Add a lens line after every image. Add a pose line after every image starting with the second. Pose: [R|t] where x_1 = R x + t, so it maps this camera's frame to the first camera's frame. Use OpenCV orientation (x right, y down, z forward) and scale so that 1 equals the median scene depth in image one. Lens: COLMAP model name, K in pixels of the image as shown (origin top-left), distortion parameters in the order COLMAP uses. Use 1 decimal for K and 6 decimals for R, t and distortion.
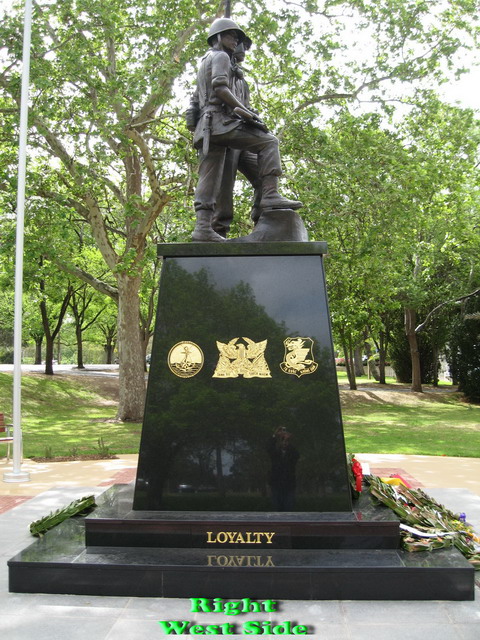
lens RADIAL K [[549.0, 0, 240.0], [0, 549.0, 320.0], [0, 0, 1]] dist [-0.085784, -0.005250]
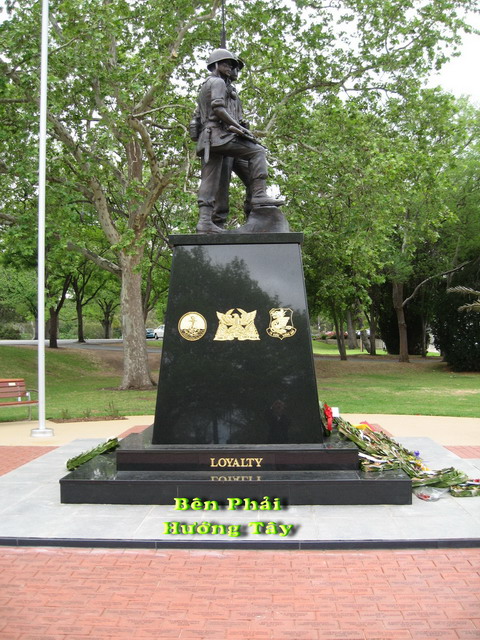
lens RADIAL K [[549.0, 0, 240.0], [0, 549.0, 320.0], [0, 0, 1]] dist [-0.085784, -0.005250]
pose [[0.999944, -0.006413, 0.008461, 0.000490], [0.006013, 0.998902, 0.046451, -0.000801], [-0.008750, -0.046397, 0.998885, -0.245067]]
